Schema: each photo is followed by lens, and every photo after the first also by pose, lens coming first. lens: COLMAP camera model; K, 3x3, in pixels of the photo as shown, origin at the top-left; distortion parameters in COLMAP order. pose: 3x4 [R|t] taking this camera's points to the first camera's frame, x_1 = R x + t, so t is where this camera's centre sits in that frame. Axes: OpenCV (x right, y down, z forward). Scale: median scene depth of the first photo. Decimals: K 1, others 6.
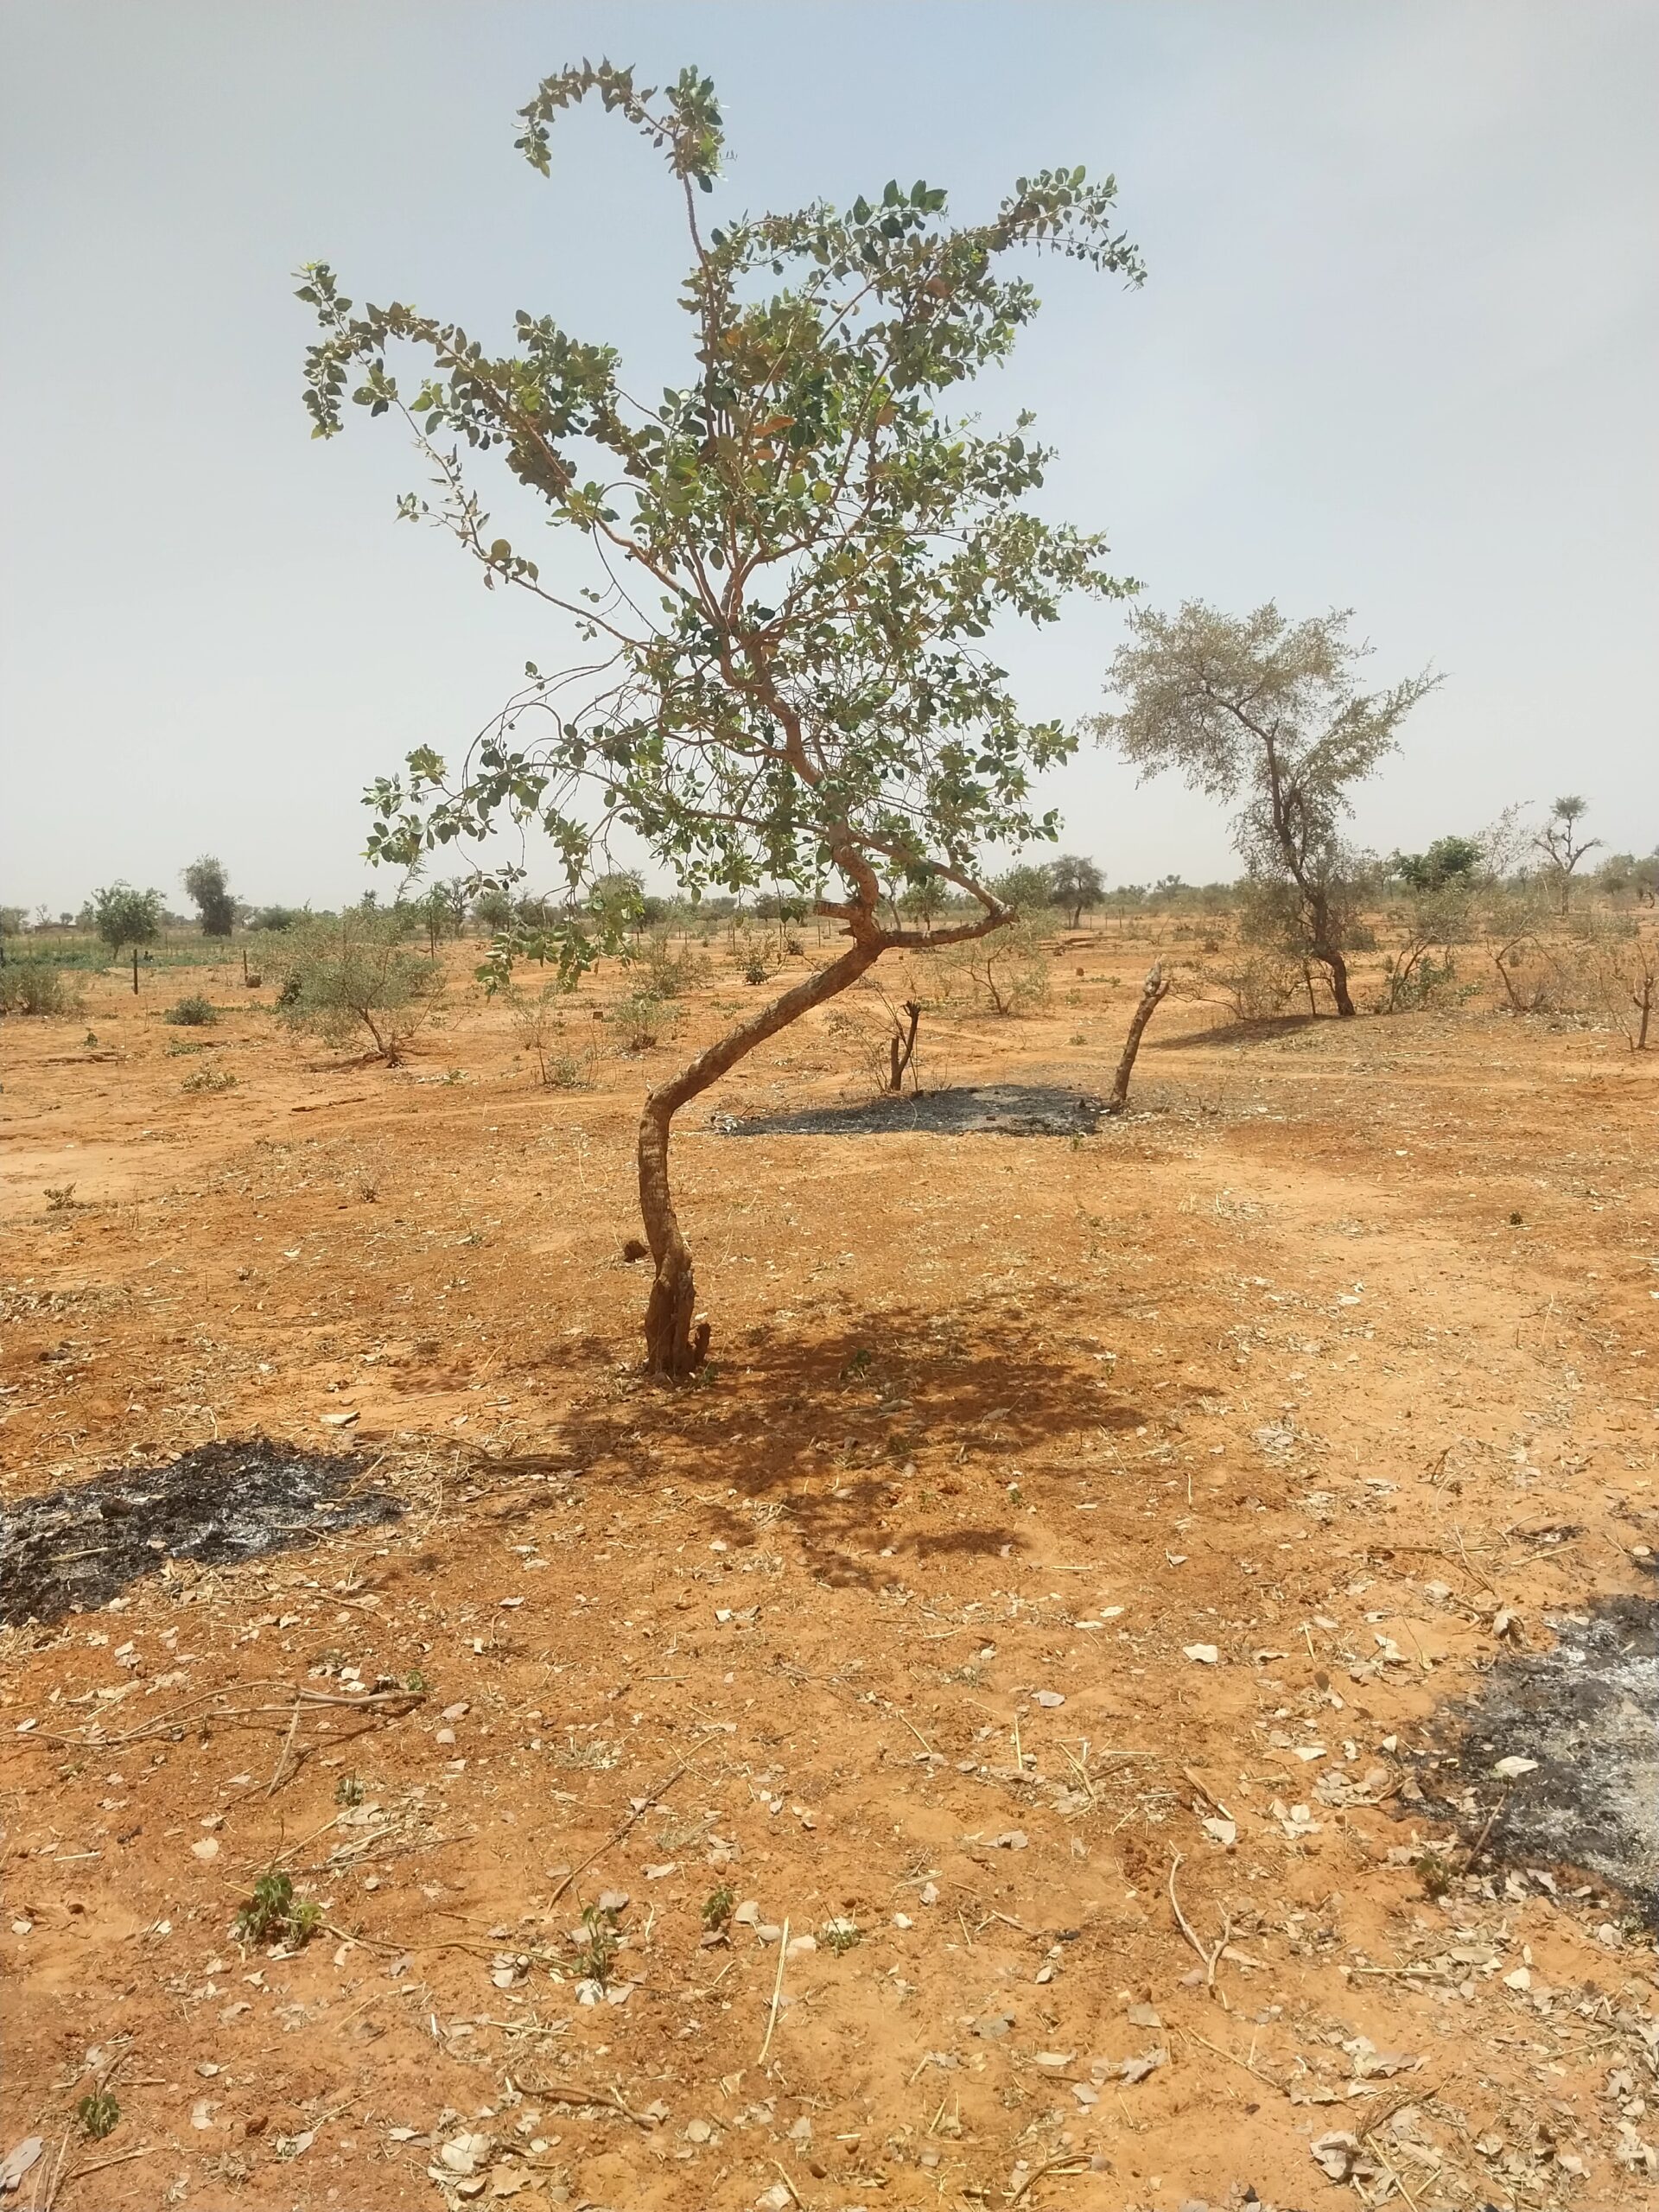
lens RADIAL K [[1721.8, 0, 827.6], [0, 1721.8, 1118.1], [0, 0, 1]] dist [0.009369, -0.010314]
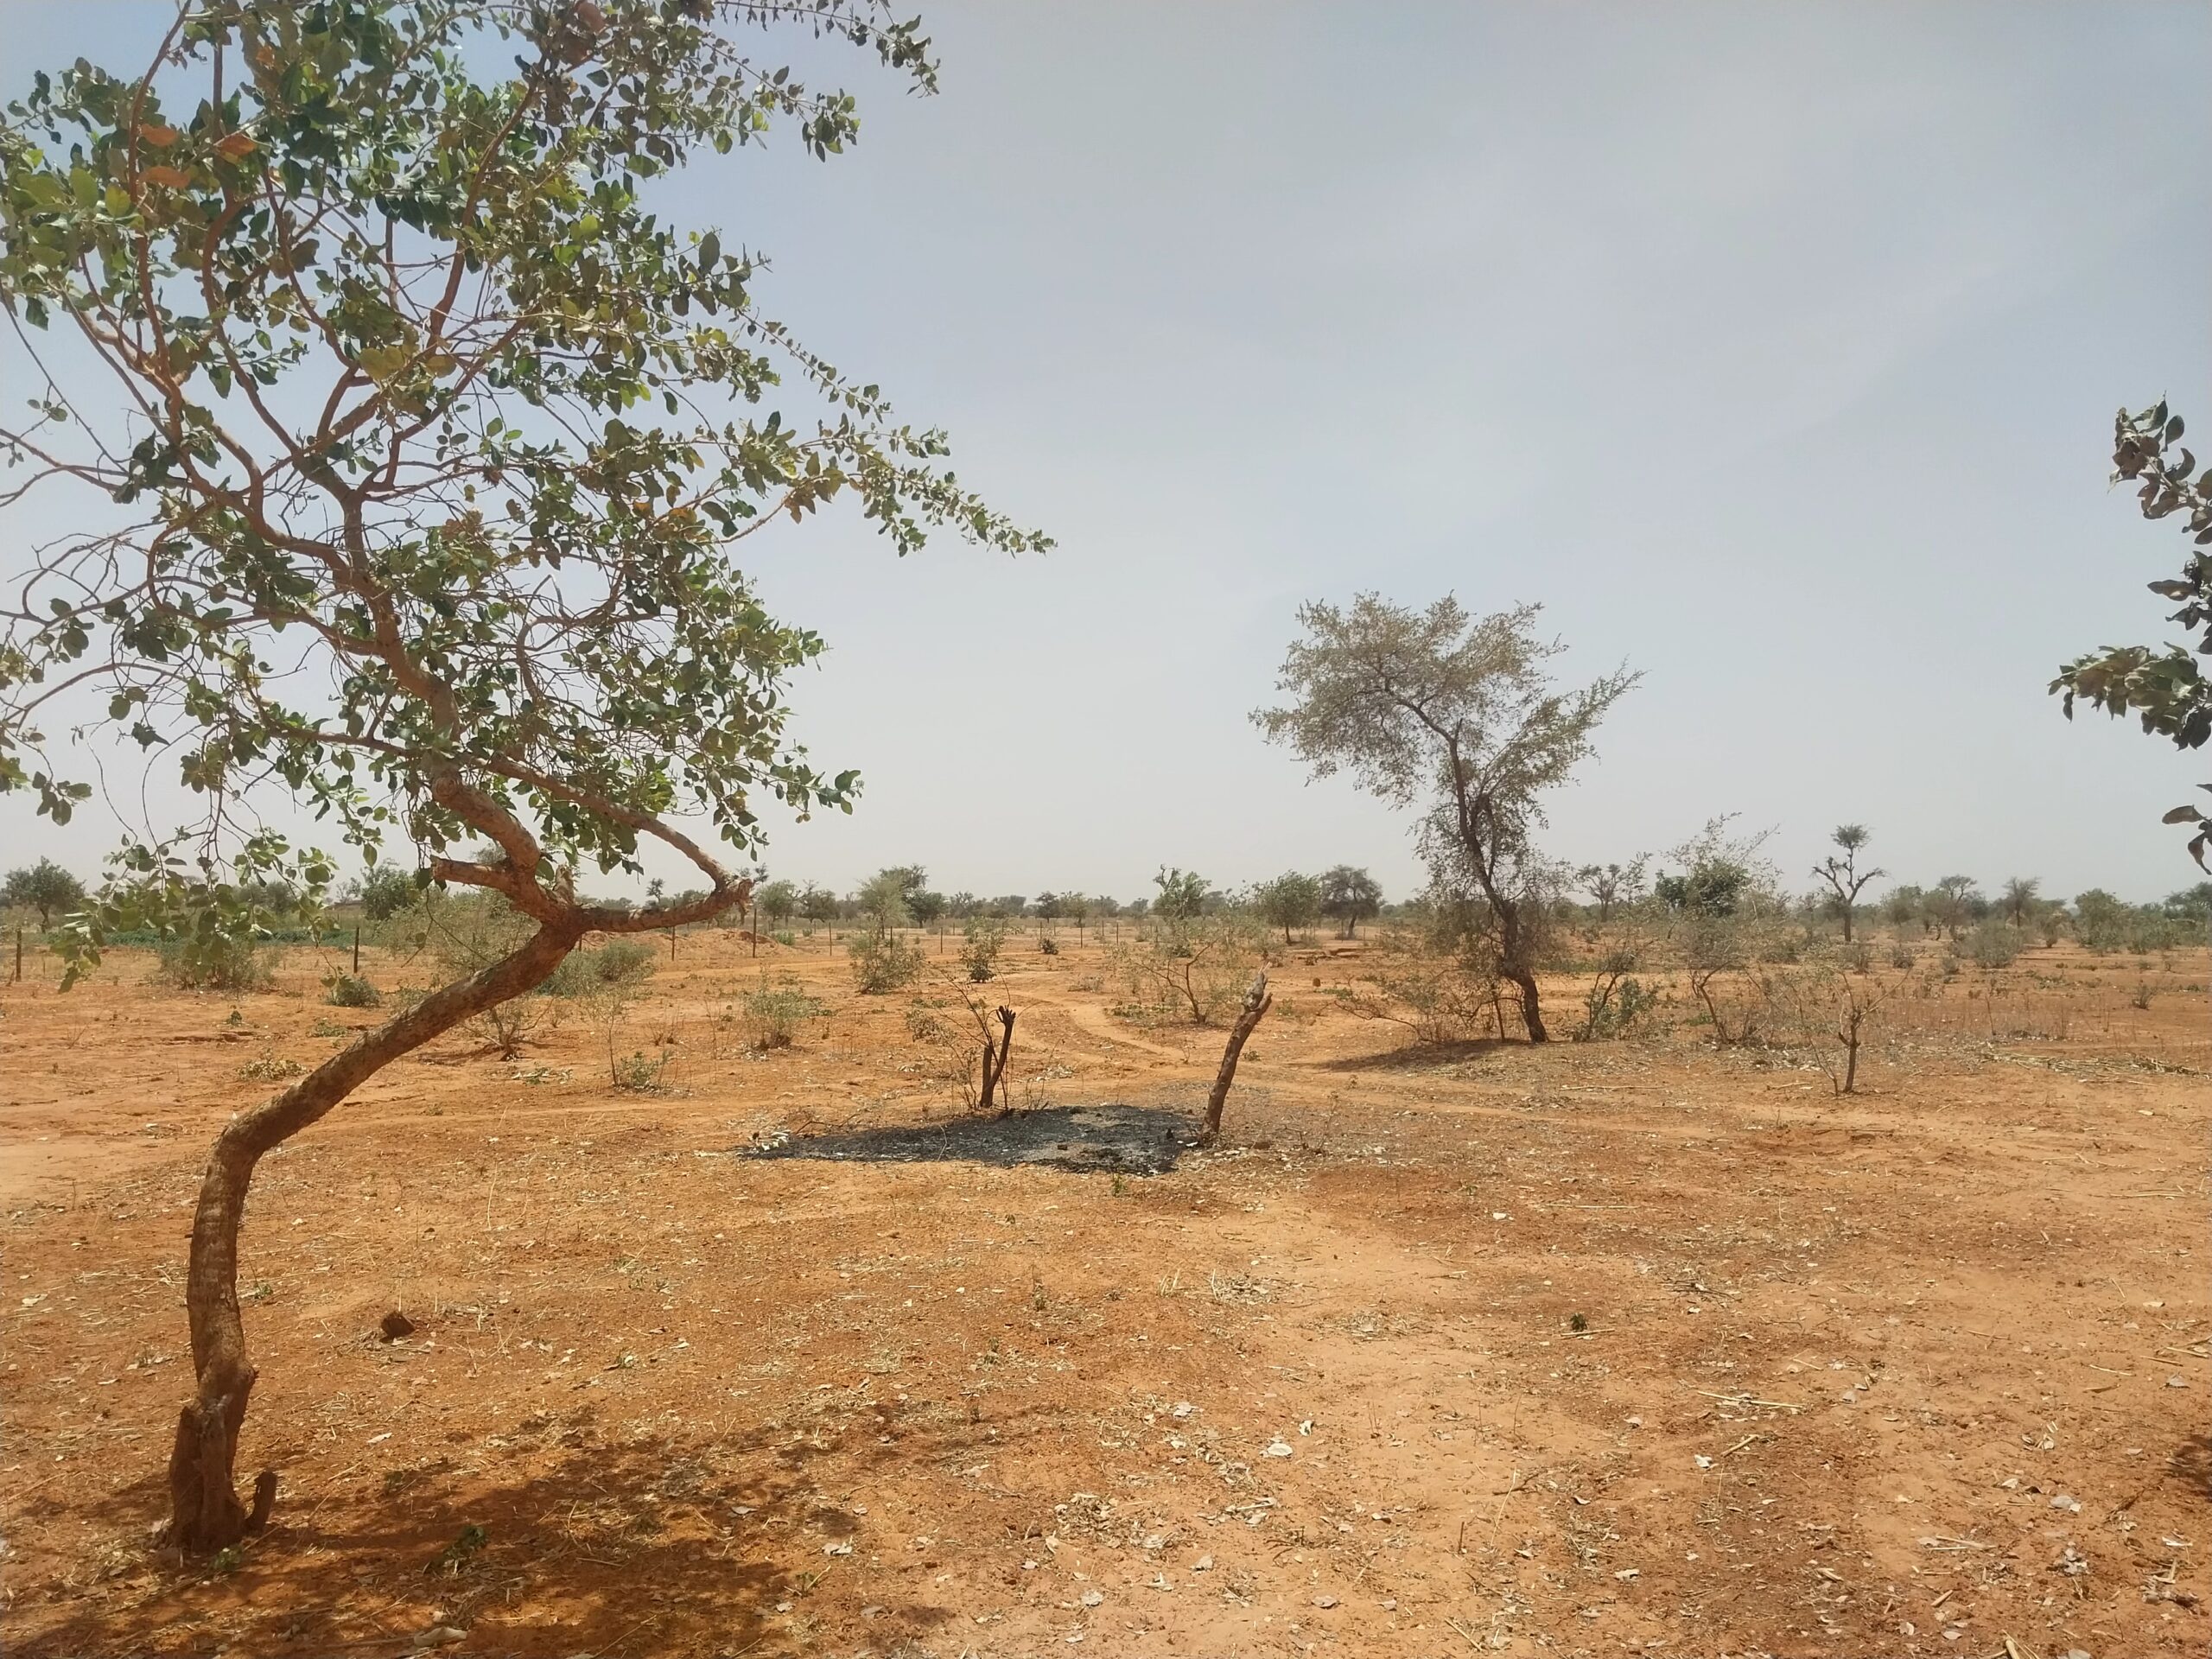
lens RADIAL K [[1679.2, 0, 1104.0], [0, 1679.2, 922.3], [0, 0, 1]] dist [0.100869, -0.157225]
pose [[0.999133, 0.035044, -0.022475, 0.092150], [-0.037408, 0.992632, -0.115245, -0.010737], [0.018271, 0.115986, 0.993083, 0.105517]]
